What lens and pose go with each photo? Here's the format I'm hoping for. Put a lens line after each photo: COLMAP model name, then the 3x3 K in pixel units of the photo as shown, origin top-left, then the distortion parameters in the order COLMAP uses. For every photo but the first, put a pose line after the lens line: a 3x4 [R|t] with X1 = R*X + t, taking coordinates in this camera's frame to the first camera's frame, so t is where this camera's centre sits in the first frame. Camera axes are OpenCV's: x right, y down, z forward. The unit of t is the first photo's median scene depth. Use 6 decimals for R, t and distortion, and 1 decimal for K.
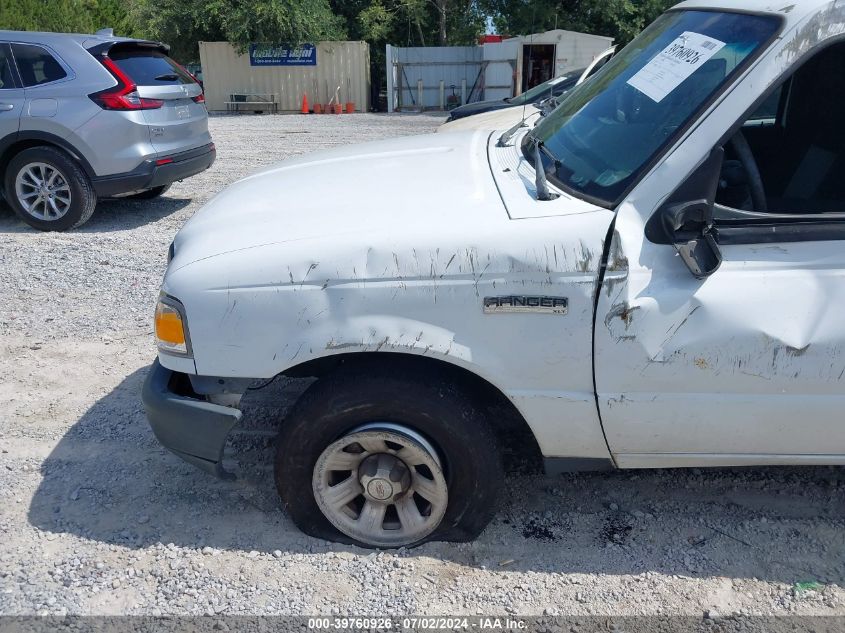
lens RADIAL K [[678.1, 0, 422.2], [0, 678.1, 319.1], [0, 0, 1]] dist [0.024987, -0.034616]
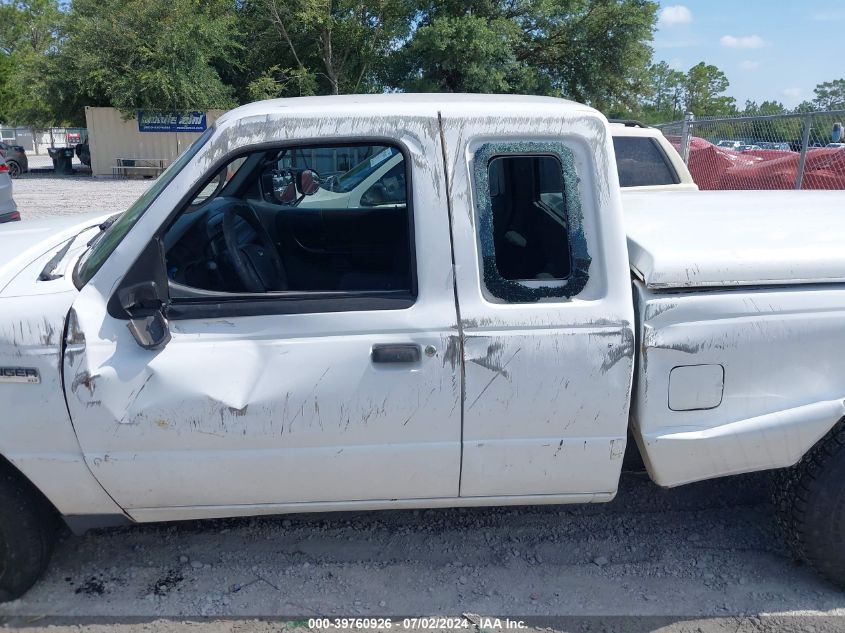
lens RADIAL K [[678.1, 0, 418.9], [0, 678.1, 322.7], [0, 0, 1]] dist [0.024987, -0.034616]
pose [[0.994302, -0.011510, 0.105975, 0.716429], [0.020422, 0.996307, -0.083399, -0.000102], [-0.104624, 0.085088, 0.990865, -0.179371]]
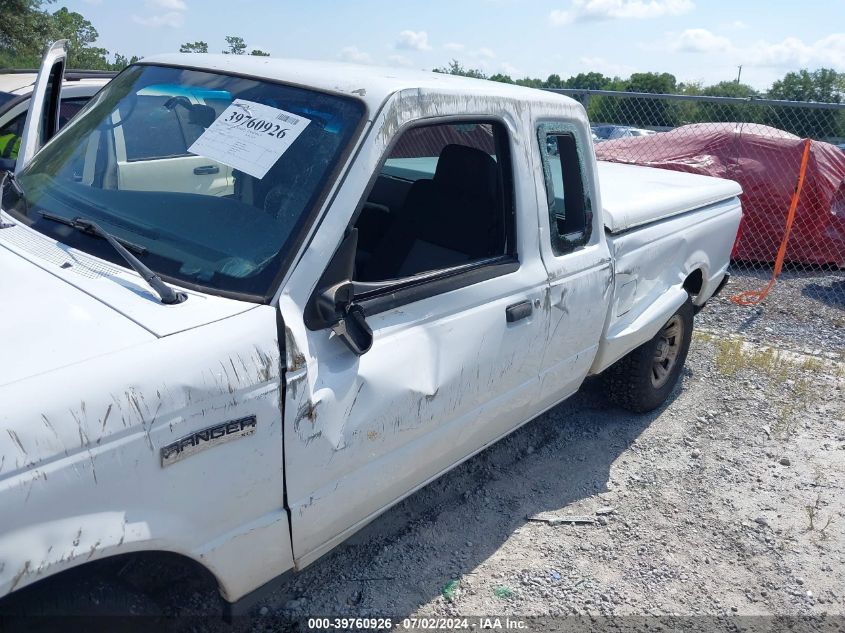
lens RADIAL K [[678.1, 0, 439.1], [0, 678.1, 329.5], [0, 0, 1]] dist [0.024987, -0.034616]
pose [[0.568867, -0.207104, 0.795926, -0.303627], [0.221774, 0.970553, 0.094035, -0.161862], [-0.791964, 0.123023, 0.598046, 0.299495]]
